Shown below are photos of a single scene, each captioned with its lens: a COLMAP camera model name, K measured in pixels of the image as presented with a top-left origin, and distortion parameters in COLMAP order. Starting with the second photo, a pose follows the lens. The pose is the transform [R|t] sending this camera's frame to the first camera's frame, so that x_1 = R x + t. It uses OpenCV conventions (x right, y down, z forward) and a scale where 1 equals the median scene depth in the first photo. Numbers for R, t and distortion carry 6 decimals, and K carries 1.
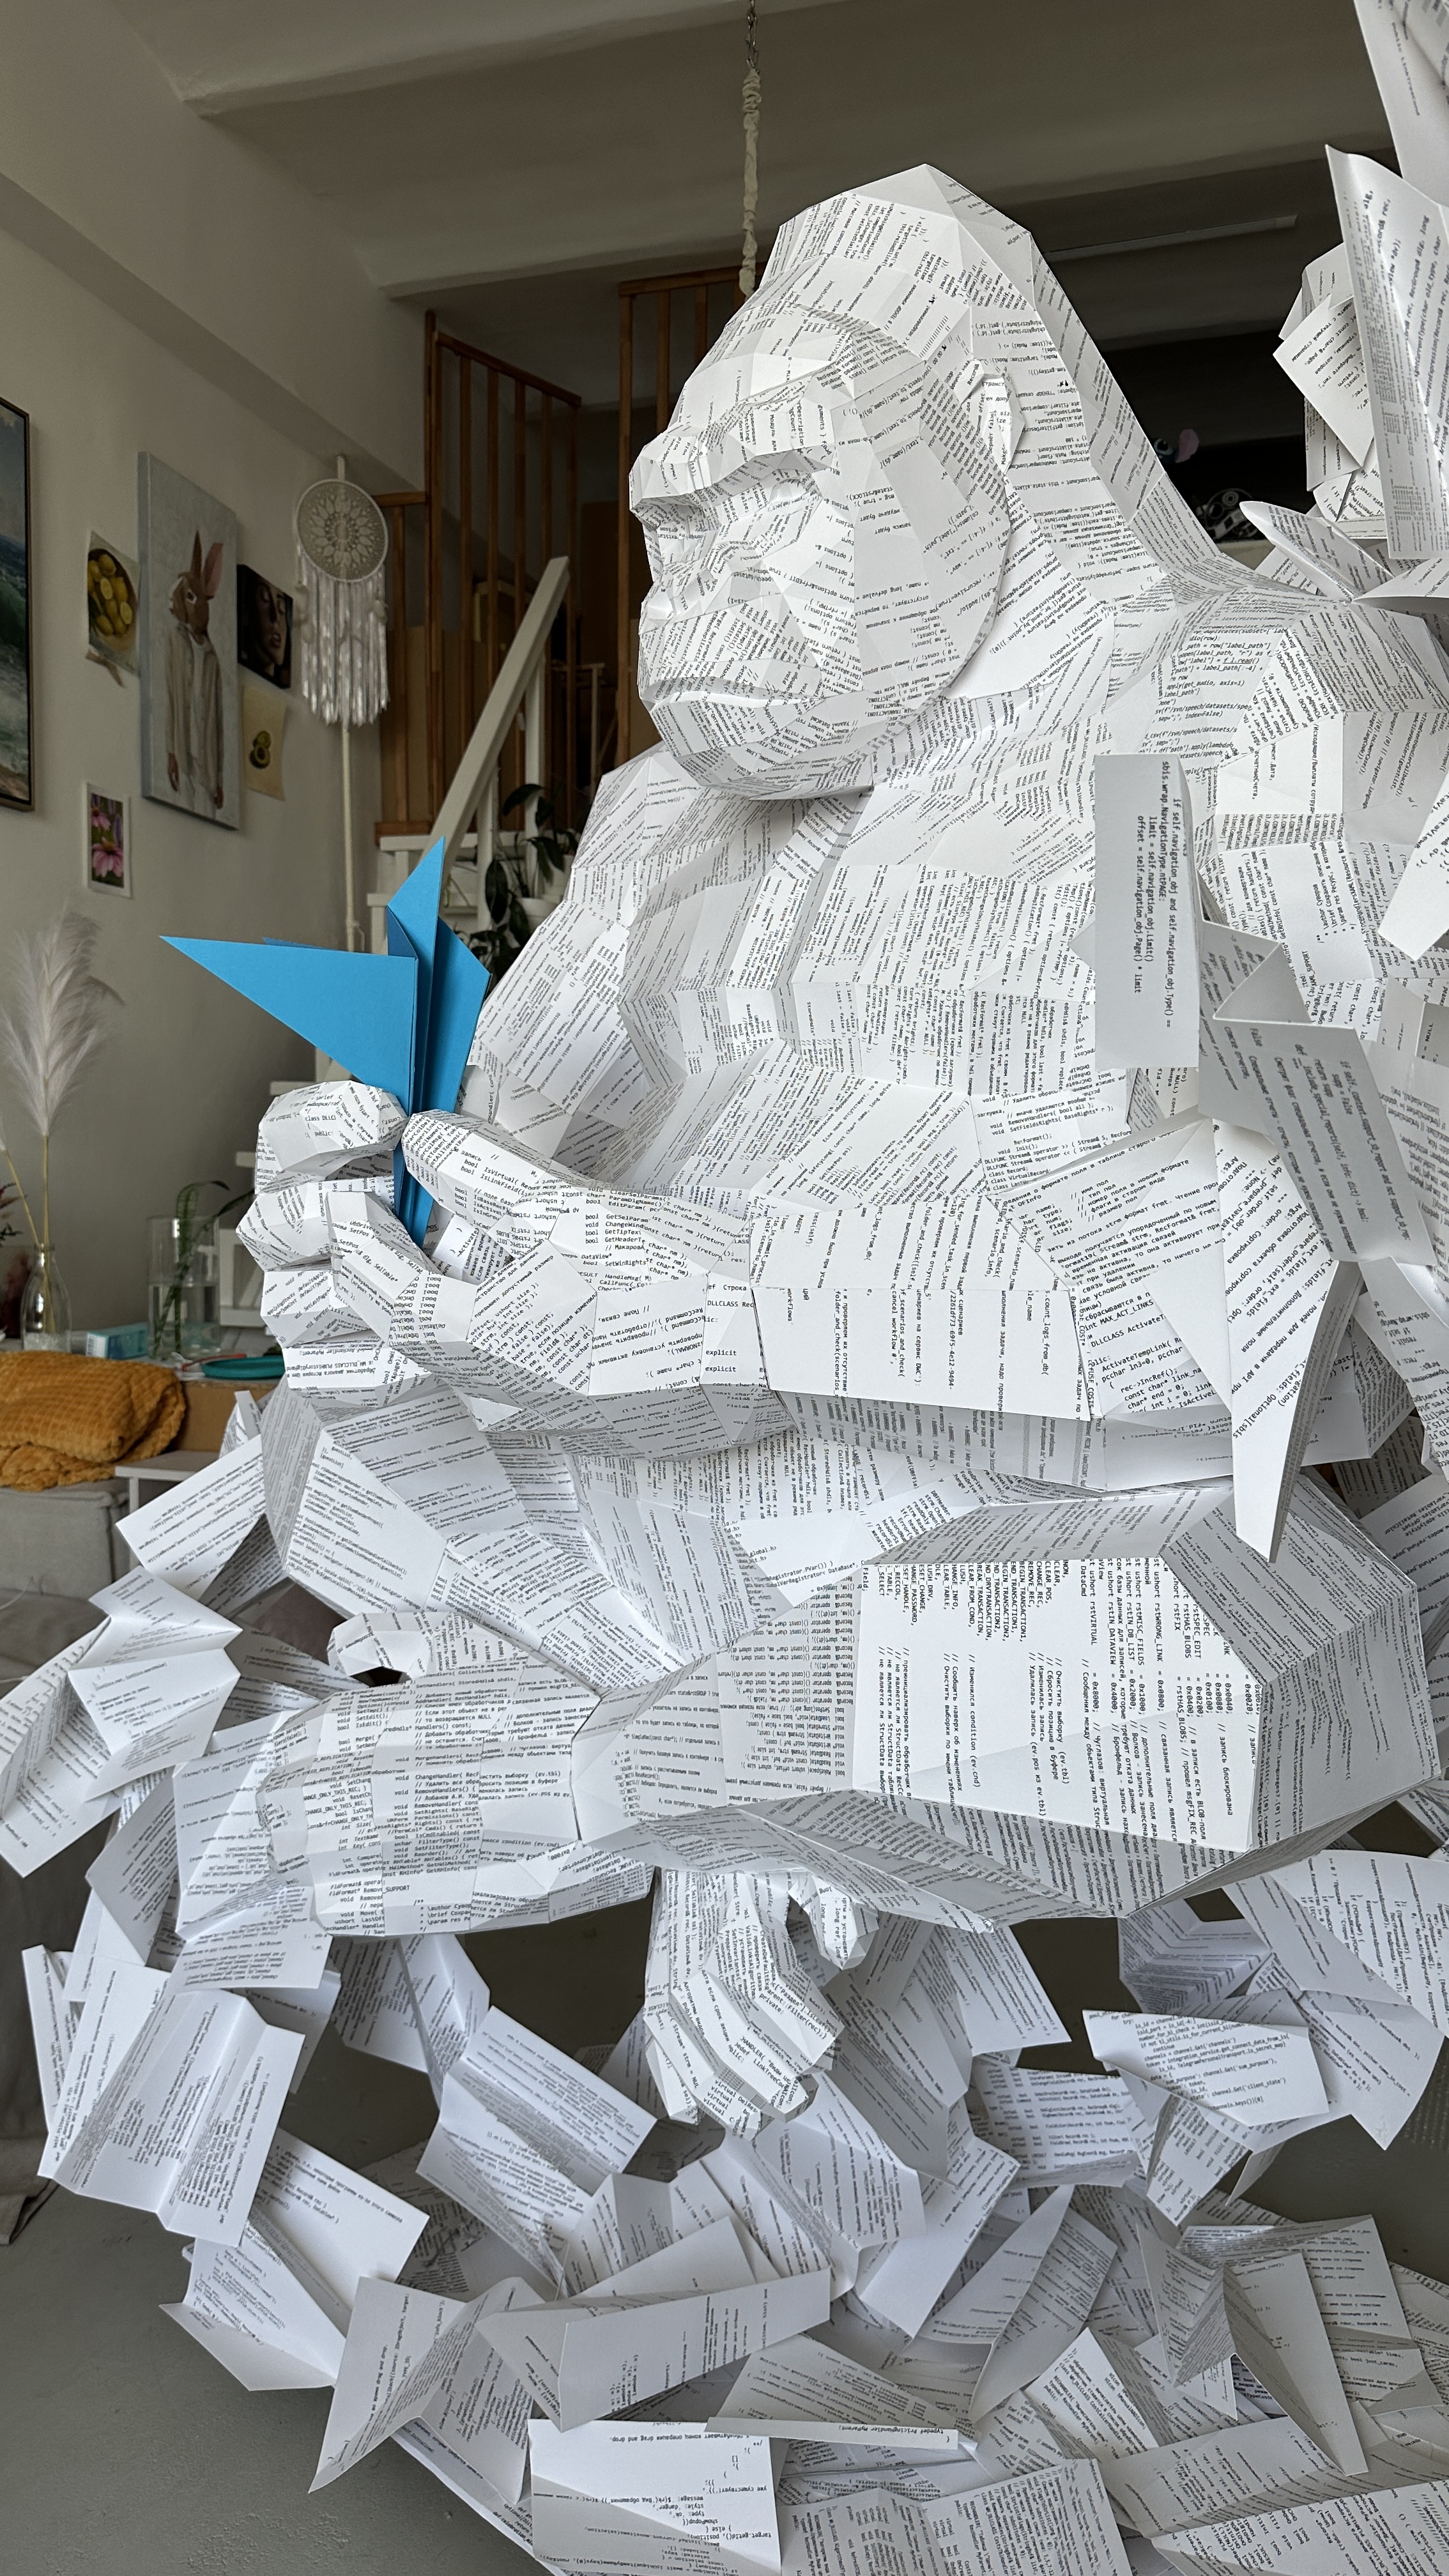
lens RADIAL K [[1803.1, 0, 706.8], [0, 1803.1, 1276.5], [0, 0, 1]] dist [0.186112, -0.435466]
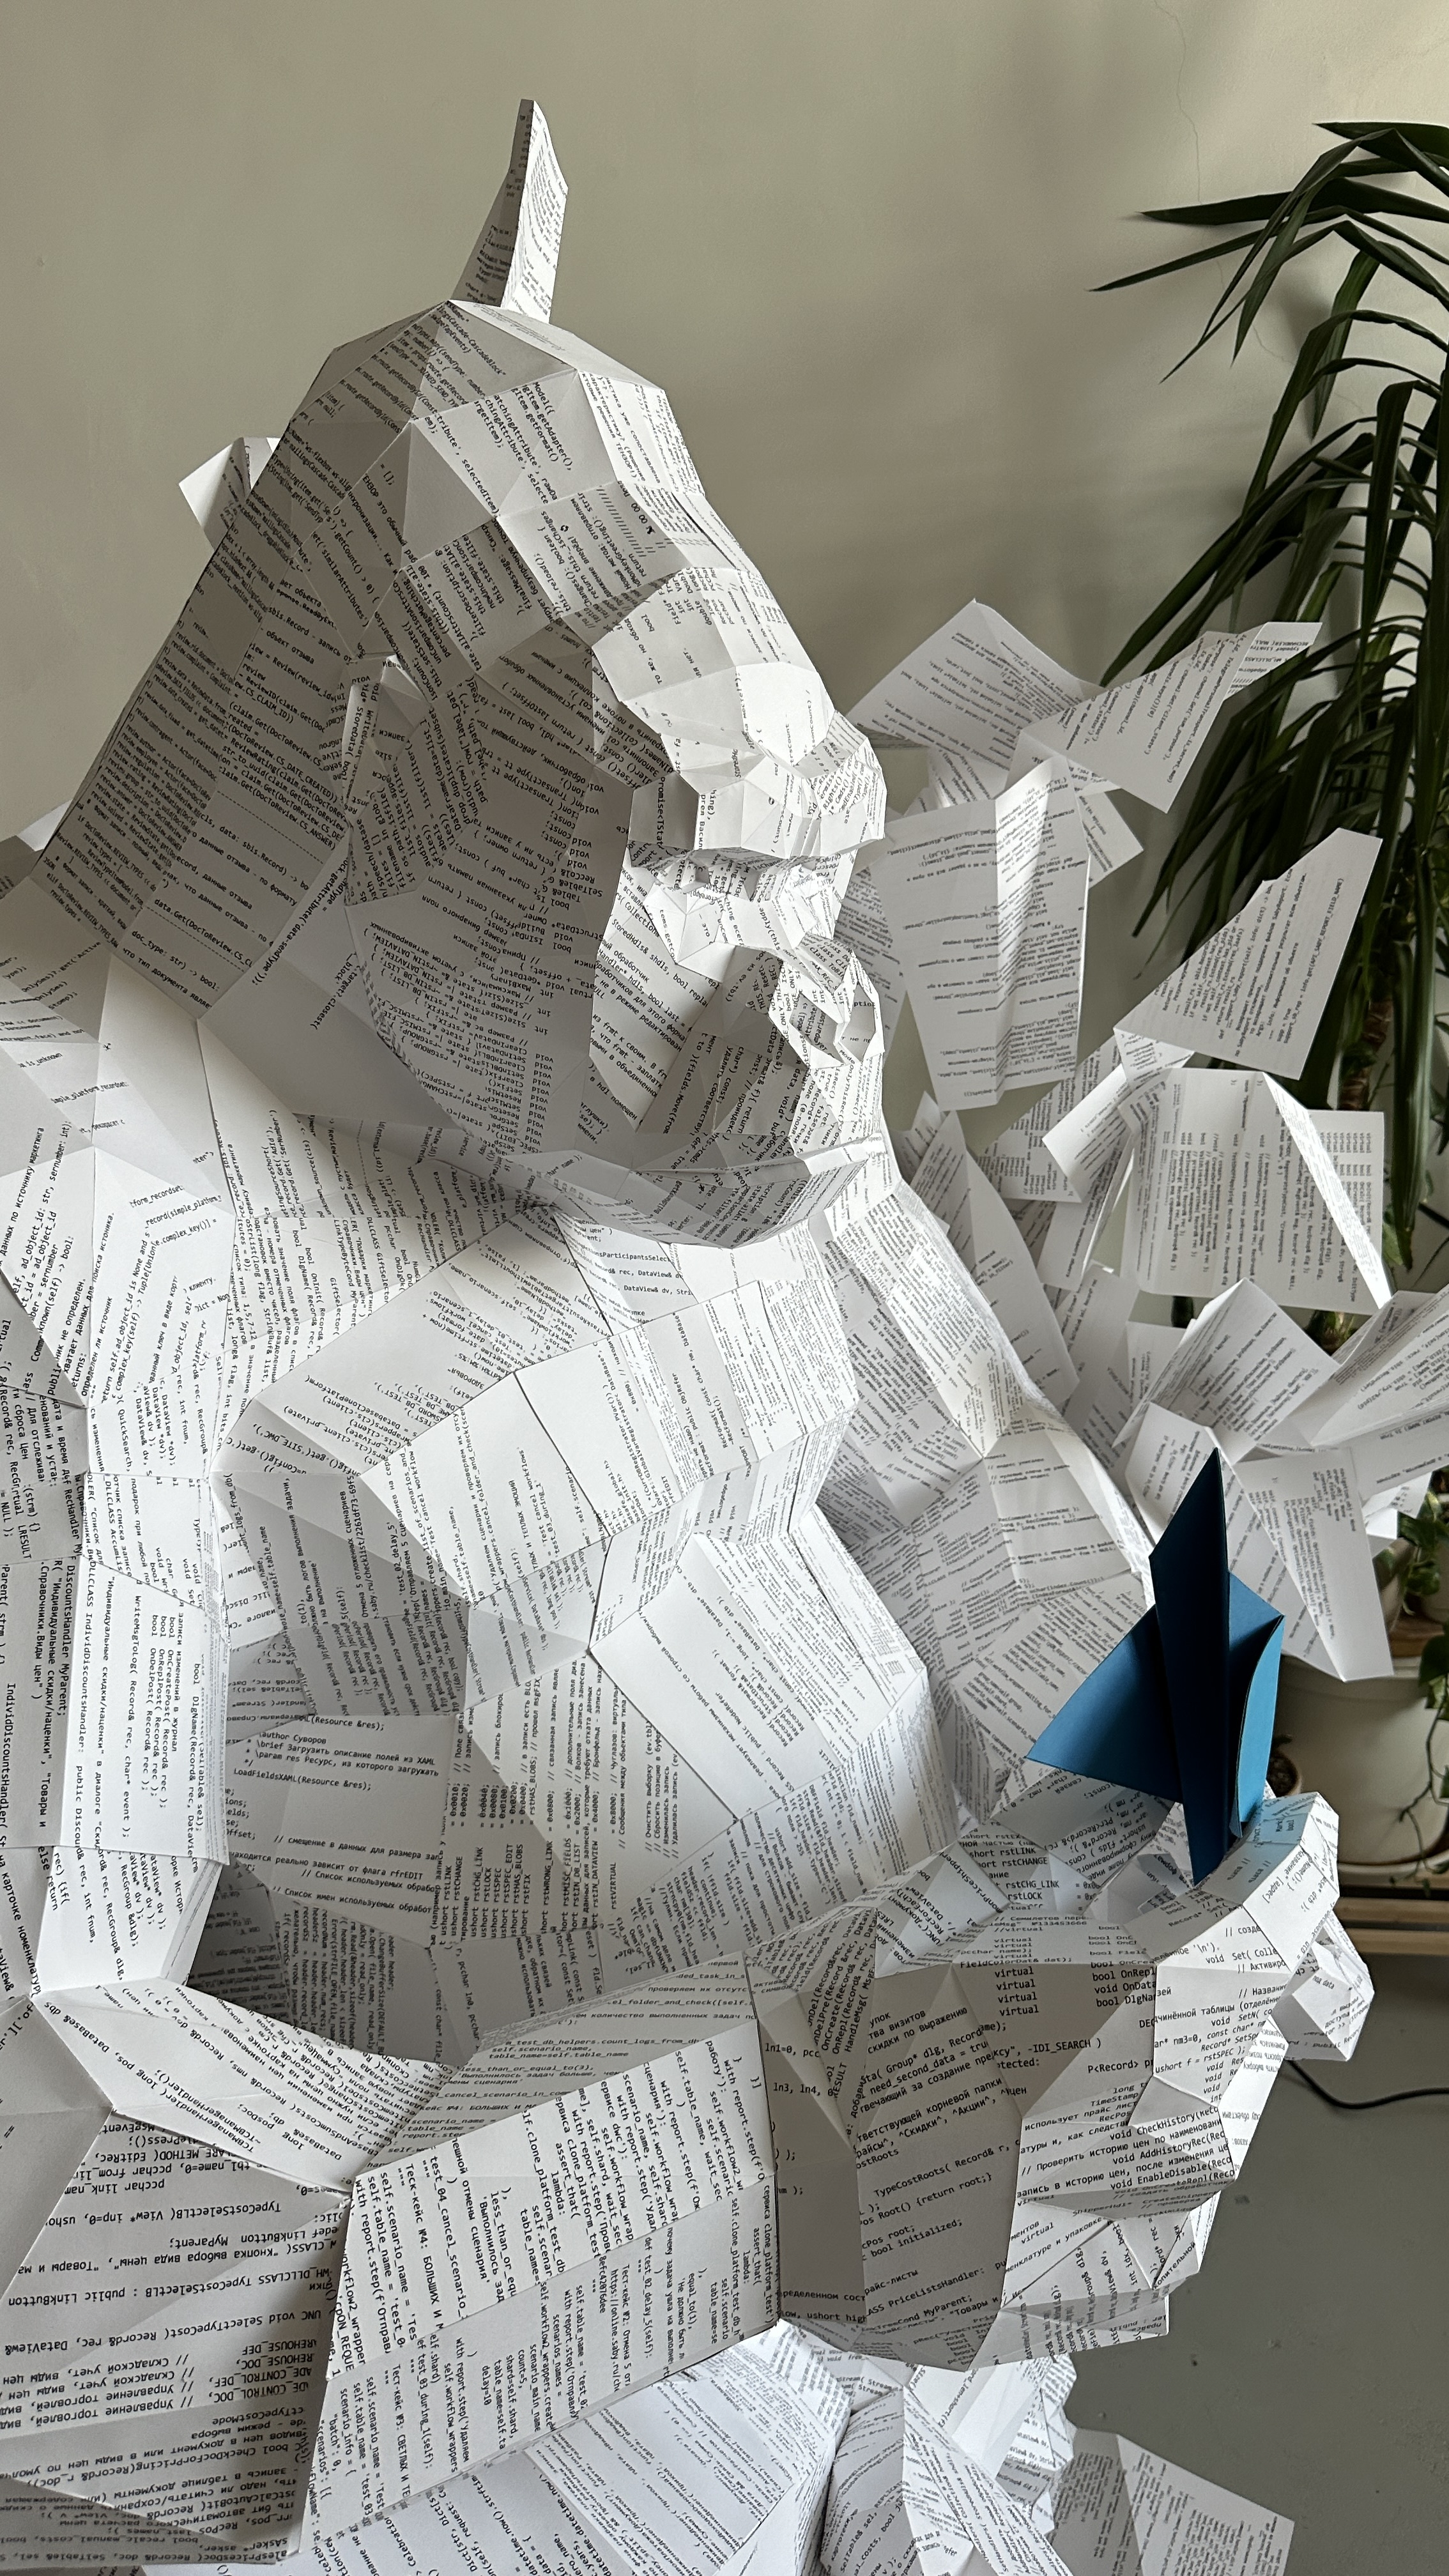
lens RADIAL K [[1808.6, 0, 708.9], [0, 1808.6, 1273.8], [0, 0, 1]] dist [0.174096, -0.372402]
pose [[-0.216670, -0.260911, 0.940734, -0.702117], [0.094184, 0.953543, 0.286156, -0.490803], [-0.971691, 0.150603, -0.182030, 1.212339]]
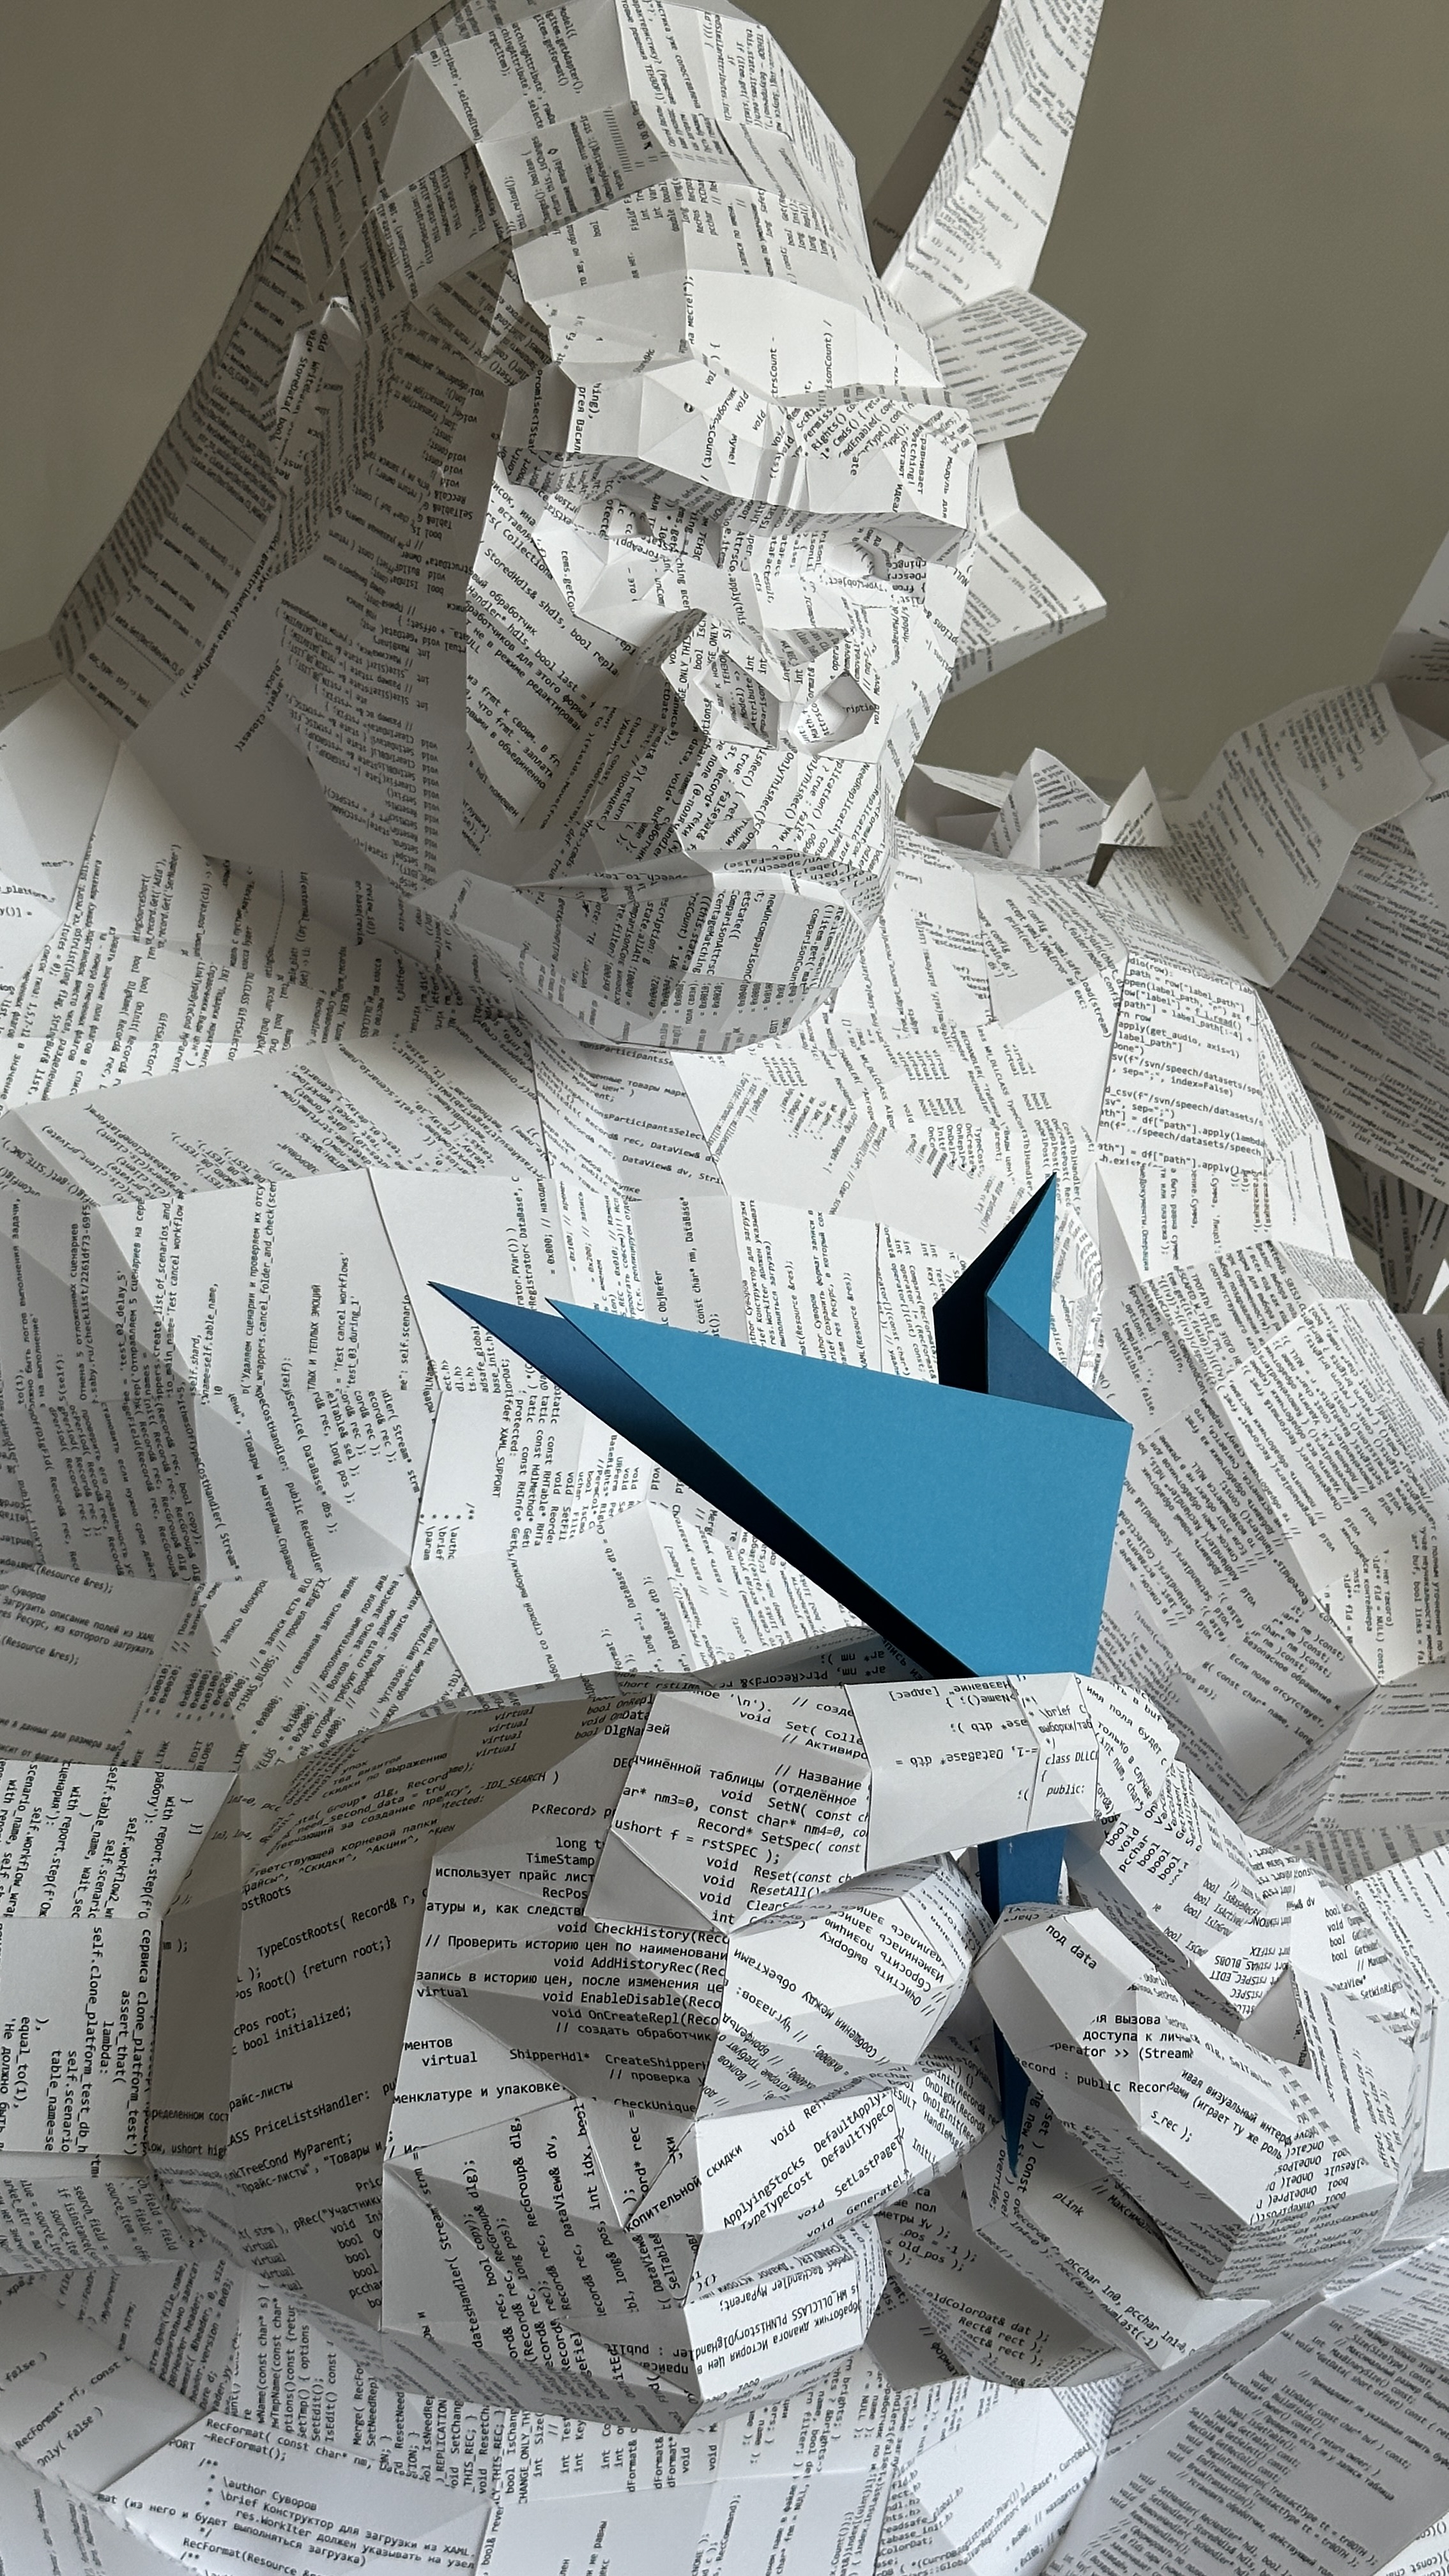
lens RADIAL K [[3598.9, 0, 740.3], [0, 3598.9, 1296.3], [0, 0, 1]] dist [0.171399, -0.266801]
pose [[0.272332, 0.050283, 0.960889, -1.033850], [0.030438, 0.997684, -0.060836, -0.138019], [-0.961722, 0.045815, 0.270171, 0.752515]]
